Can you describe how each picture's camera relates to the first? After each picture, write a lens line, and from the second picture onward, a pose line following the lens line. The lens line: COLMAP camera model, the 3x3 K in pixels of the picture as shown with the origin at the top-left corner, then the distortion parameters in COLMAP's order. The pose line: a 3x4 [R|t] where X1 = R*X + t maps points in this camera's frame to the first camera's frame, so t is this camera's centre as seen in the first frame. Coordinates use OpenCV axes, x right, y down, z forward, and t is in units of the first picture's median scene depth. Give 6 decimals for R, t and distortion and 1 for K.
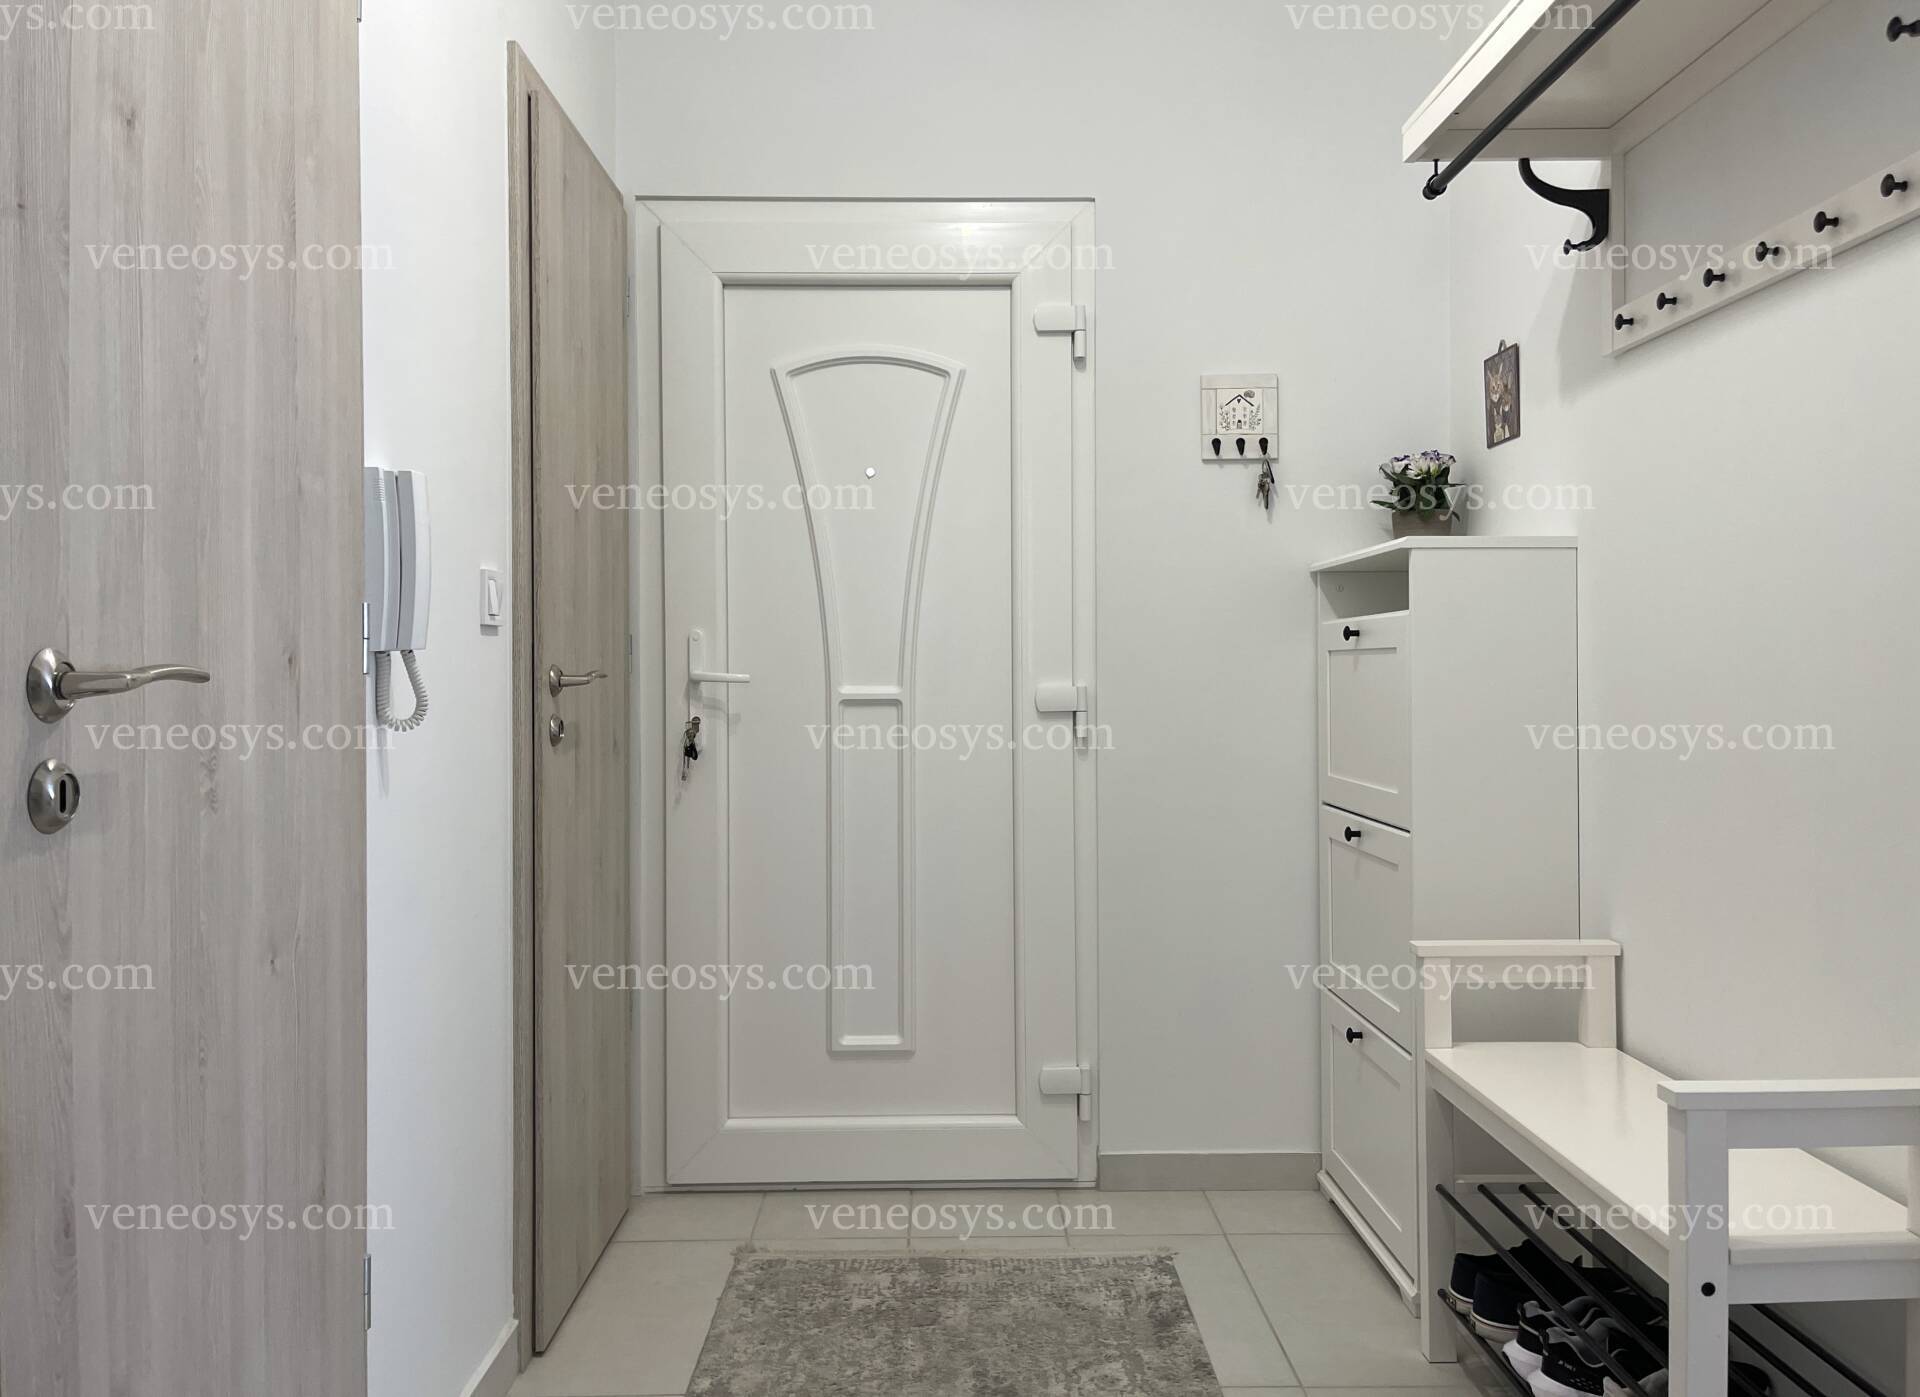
lens RADIAL K [[1488.5, 0, 962.1], [0, 1488.5, 667.4], [0, 0, 1]] dist [0.048964, -0.032684]
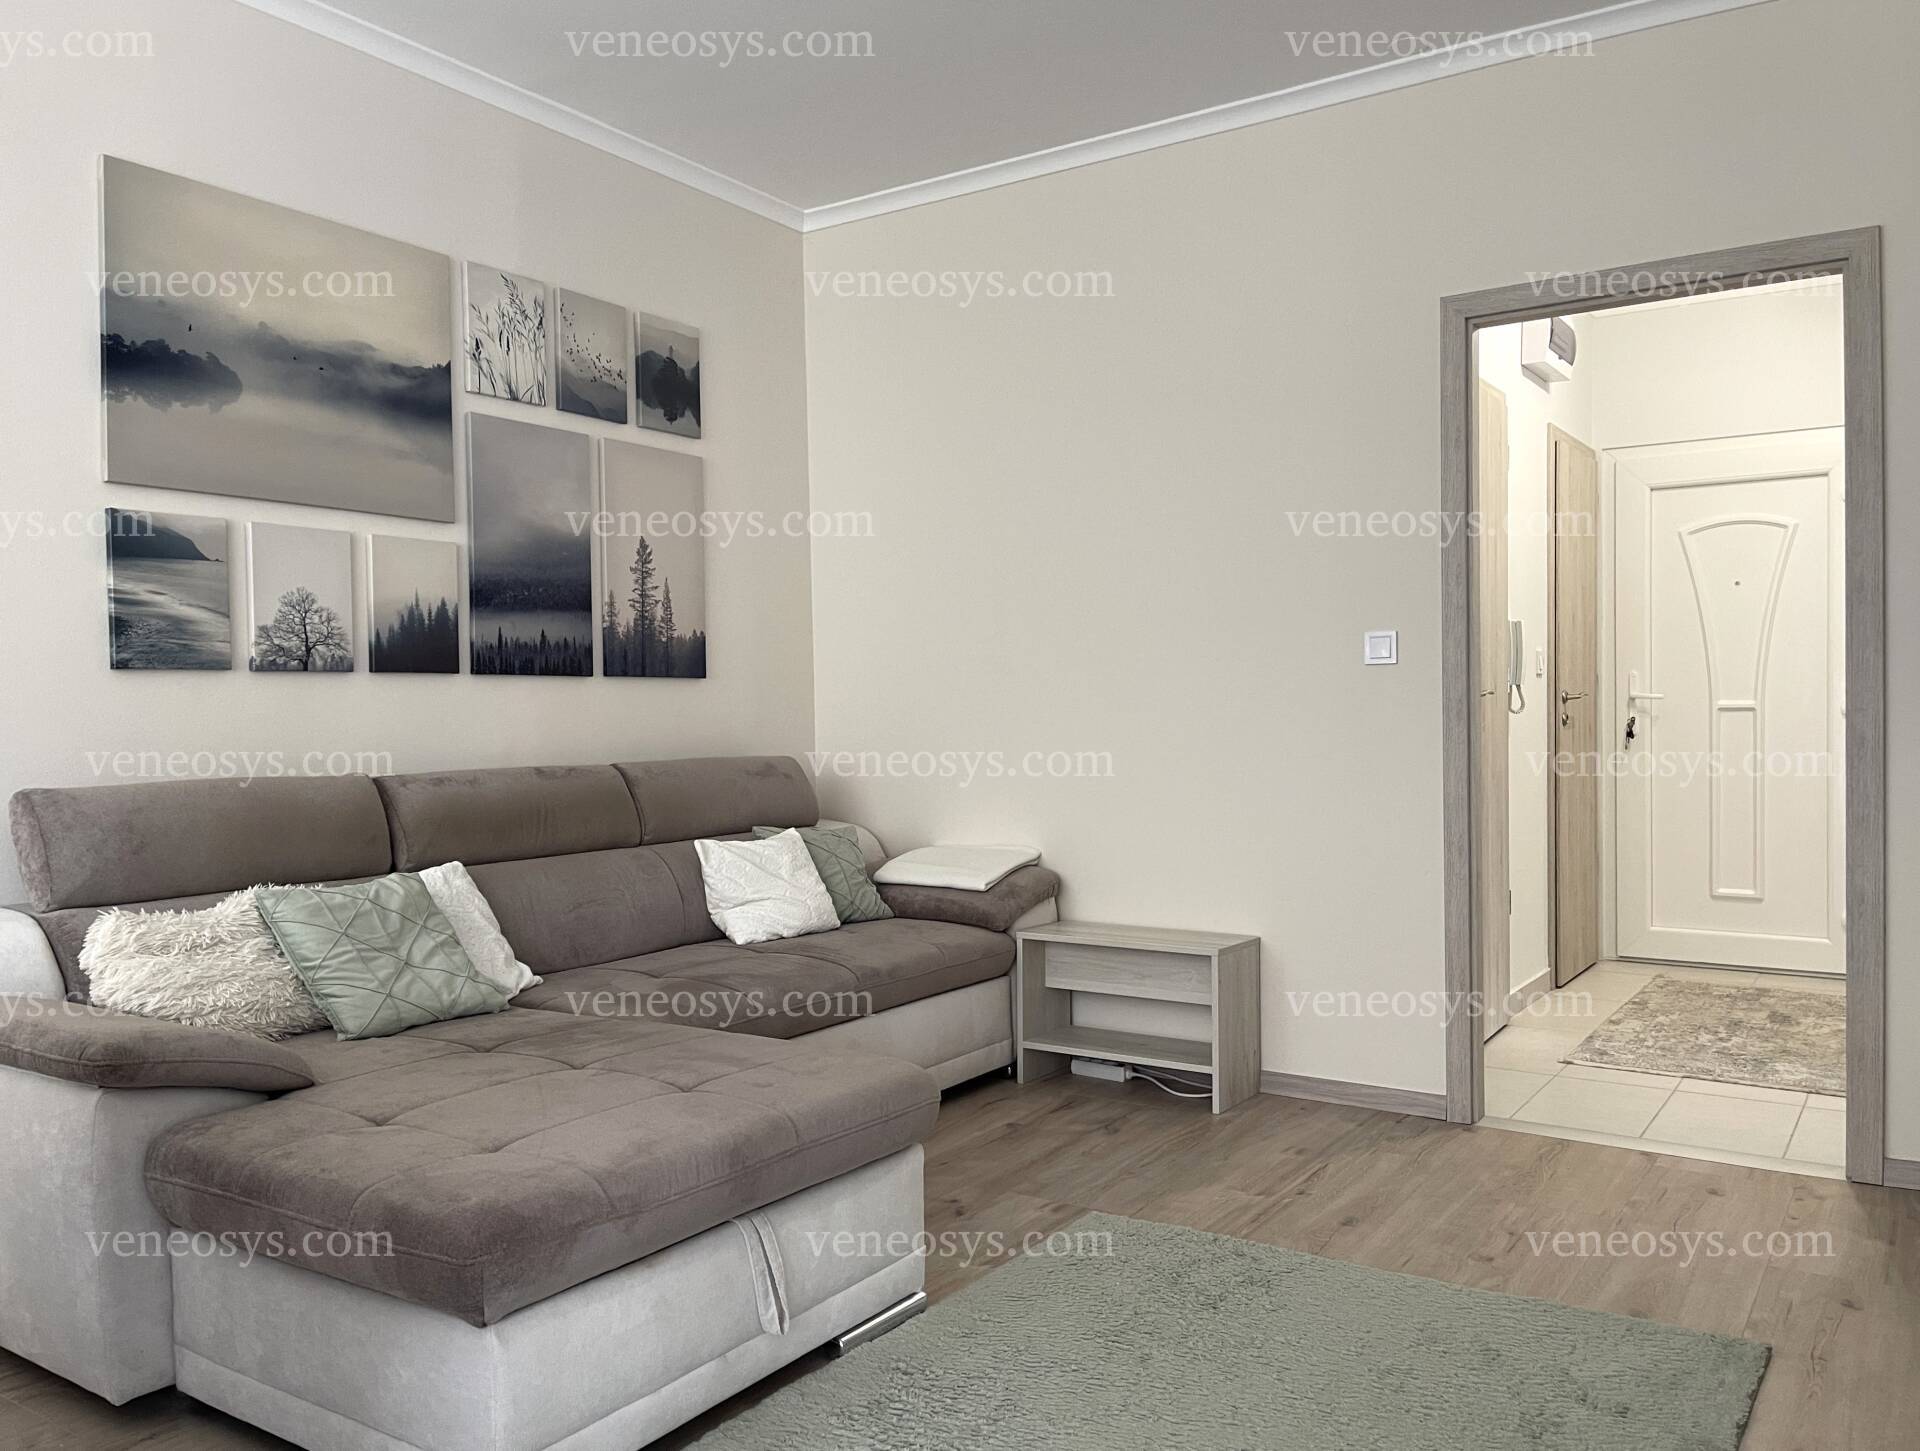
lens RADIAL K [[1502.7, 0, 970.5], [0, 1502.7, 736.0], [0, 0, 1]] dist [0.049338, -0.014261]
pose [[0.828769, 0.007672, -0.559538, 0.229273], [0.006675, 0.999699, 0.023593, 0.006869], [0.559550, -0.023288, 0.828469, -1.214801]]
